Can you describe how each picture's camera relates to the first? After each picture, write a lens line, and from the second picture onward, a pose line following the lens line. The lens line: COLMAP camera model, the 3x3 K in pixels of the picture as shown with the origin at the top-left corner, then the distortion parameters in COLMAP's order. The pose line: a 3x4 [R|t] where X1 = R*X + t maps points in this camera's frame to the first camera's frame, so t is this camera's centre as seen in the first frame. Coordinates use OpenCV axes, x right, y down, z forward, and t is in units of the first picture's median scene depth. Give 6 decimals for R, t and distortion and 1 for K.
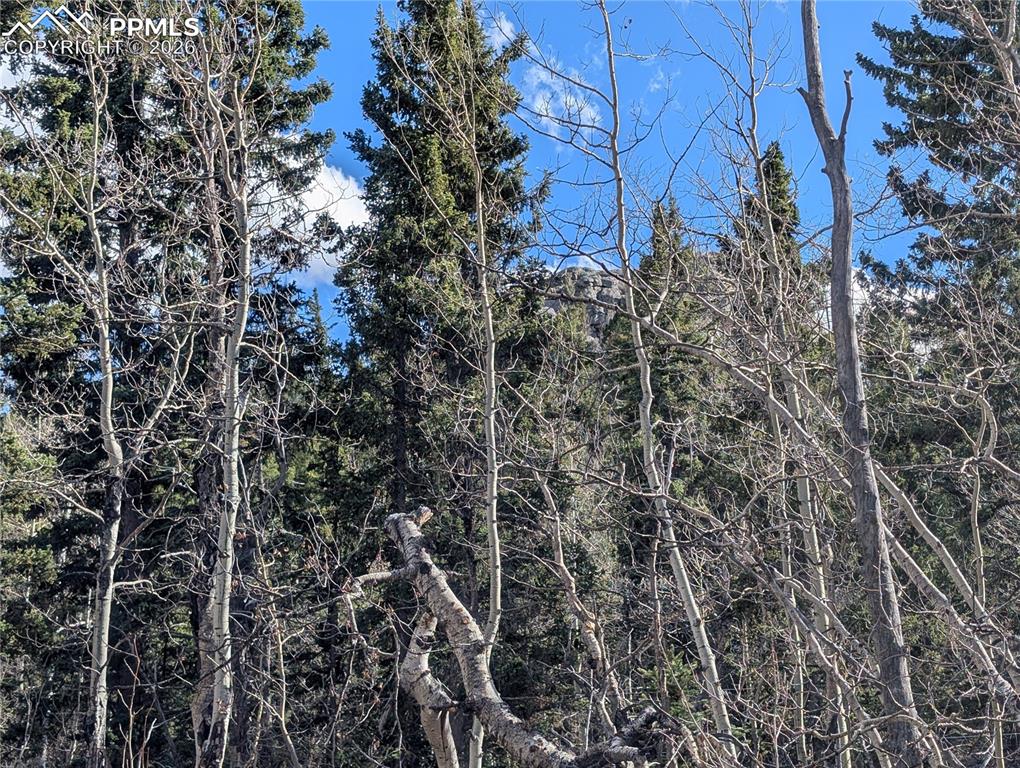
lens RADIAL K [[1612.7, 0, 510.0], [0, 1612.7, 384.0], [0, 0, 1]] dist [0.003692, 0.009928]
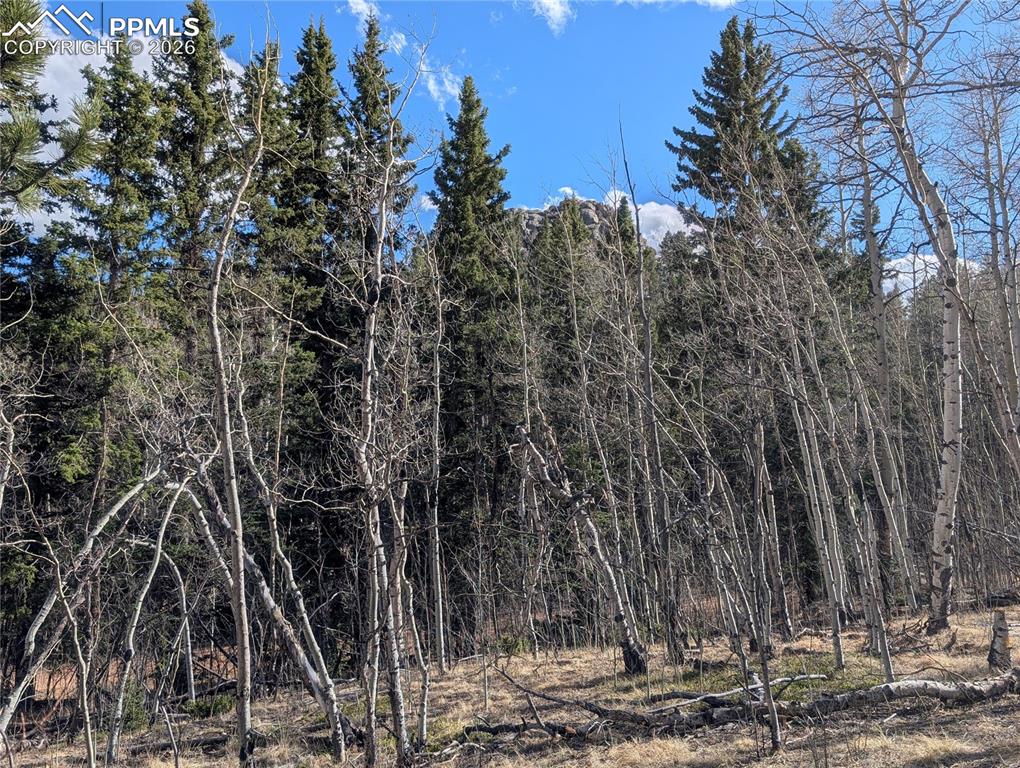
lens RADIAL K [[896.8, 0, 510.0], [0, 896.8, 384.0], [0, 0, 1]] dist [0.015404, -0.004779]
pose [[0.999056, 0.001207, 0.043421, -0.035400], [-0.007192, 0.990414, 0.137941, -0.056575], [-0.042838, -0.138123, 0.989488, -0.184262]]
